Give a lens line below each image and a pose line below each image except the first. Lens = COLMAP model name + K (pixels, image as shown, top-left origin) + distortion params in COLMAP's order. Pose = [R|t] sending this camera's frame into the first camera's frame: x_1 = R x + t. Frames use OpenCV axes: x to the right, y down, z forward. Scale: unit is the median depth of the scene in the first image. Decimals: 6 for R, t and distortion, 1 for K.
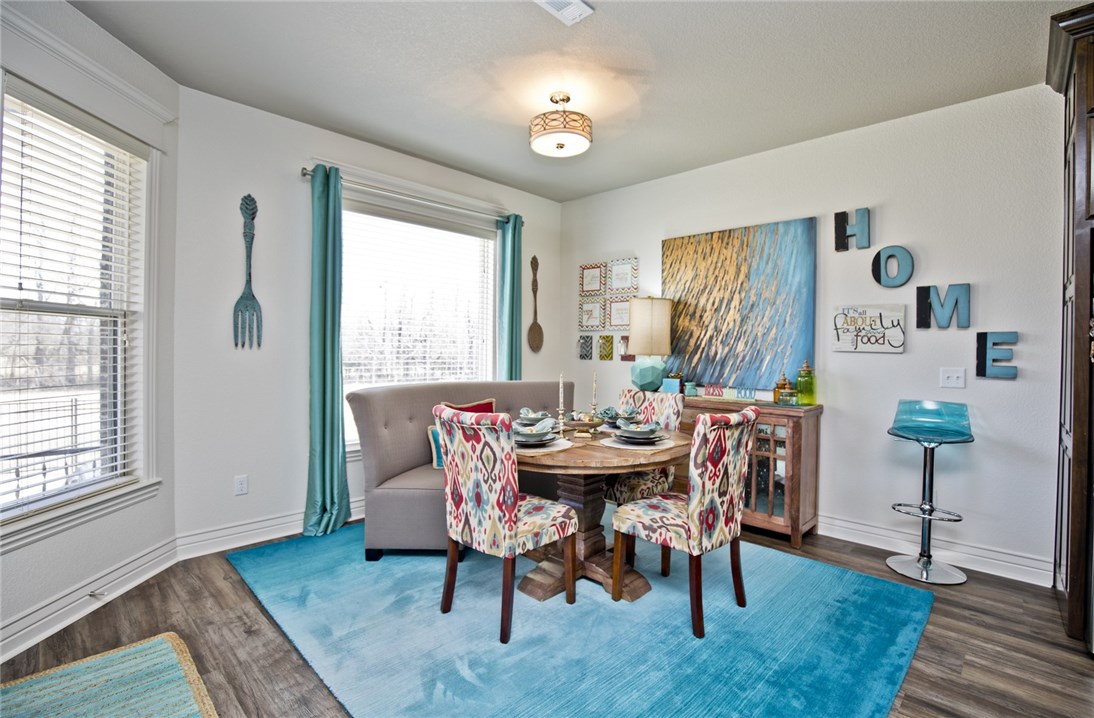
lens RADIAL K [[505.6, 0, 552.4], [0, 505.6, 351.3], [0, 0, 1]] dist [-0.032307, 0.004531]
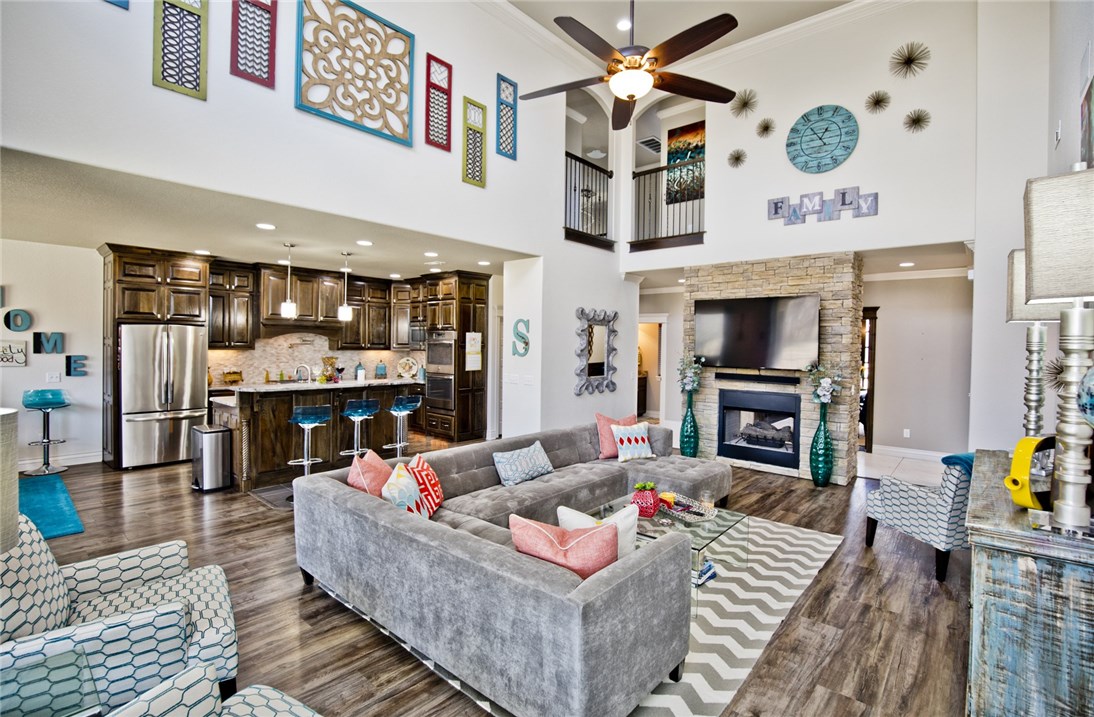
lens RADIAL K [[502.8, 0, 553.0], [0, 502.8, 351.8], [0, 0, 1]] dist [-0.029848, 0.003089]
pose [[-0.055872, -0.028718, 0.998025, -1.281729], [-0.013566, 0.999516, 0.028002, -0.132598], [-0.998346, -0.011974, -0.056235, -0.921459]]
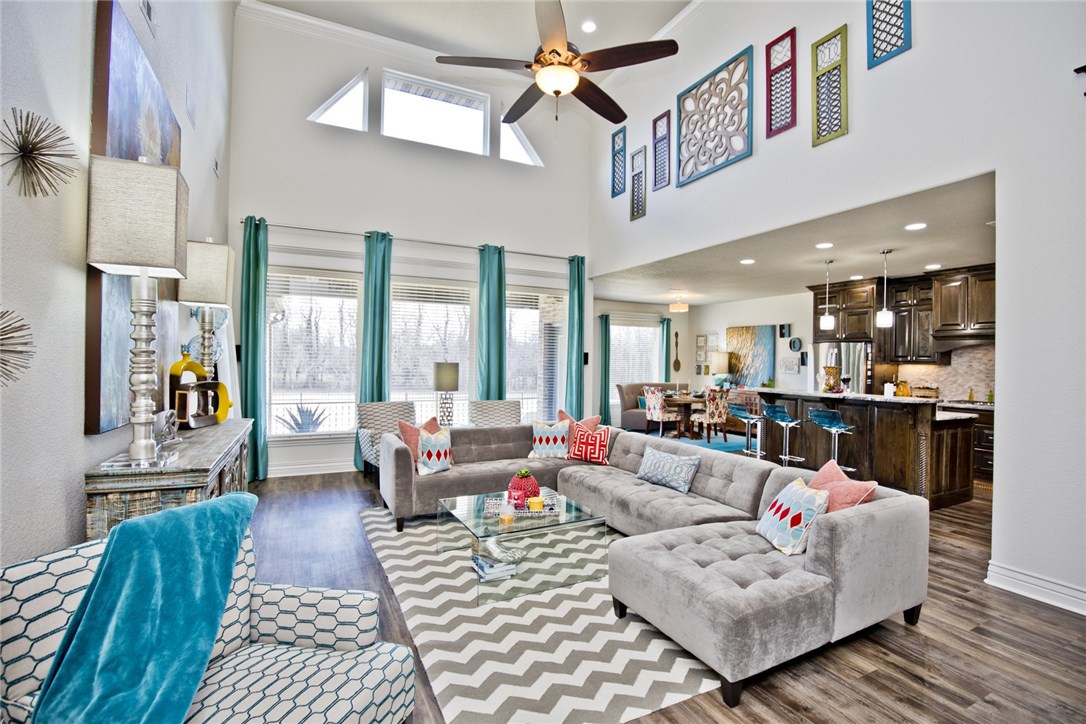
lens RADIAL K [[501.9, 0, 551.1], [0, 501.9, 361.9], [0, 0, 1]] dist [-0.032307, 0.004531]
pose [[0.944047, 0.000080, -0.329810, 0.297210], [-0.001052, 0.999996, -0.002768, -0.058559], [0.329808, 0.002960, 0.944043, -2.303736]]
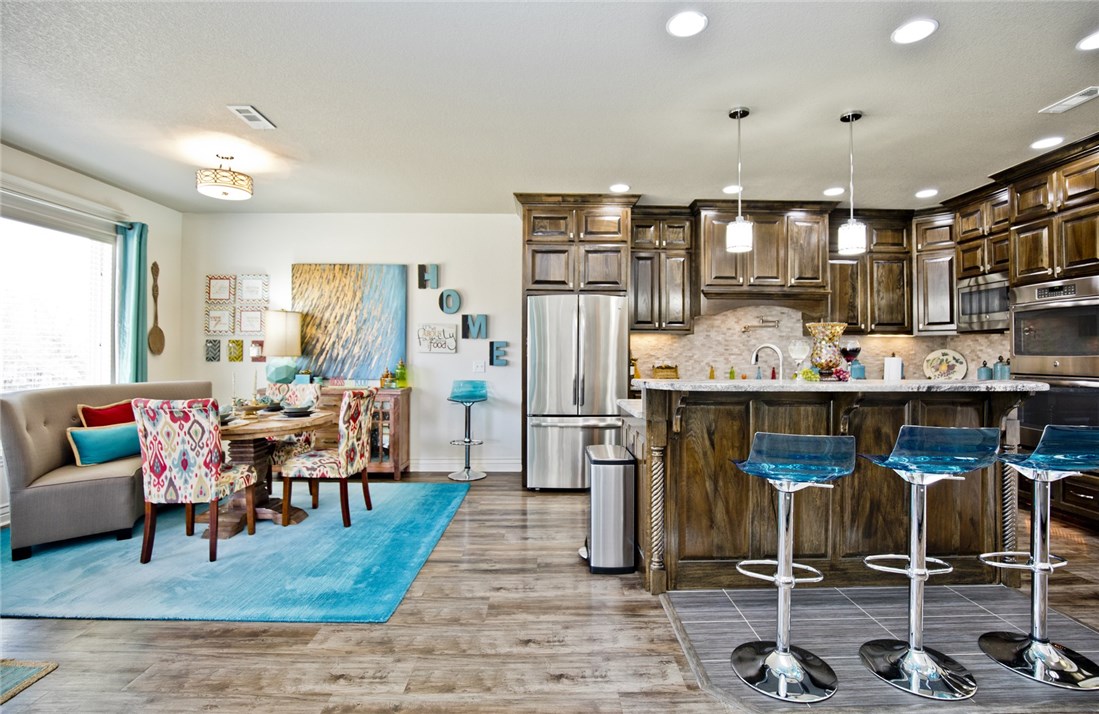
lens RADIAL K [[505.1, 0, 552.3], [0, 505.1, 349.4], [0, 0, 1]] dist [-0.029848, 0.003089]
pose [[0.713042, -0.004955, 0.701104, -0.265681], [0.008038, 0.999967, -0.001108, -0.004568], [-0.701075, 0.006425, 0.713059, -0.458285]]
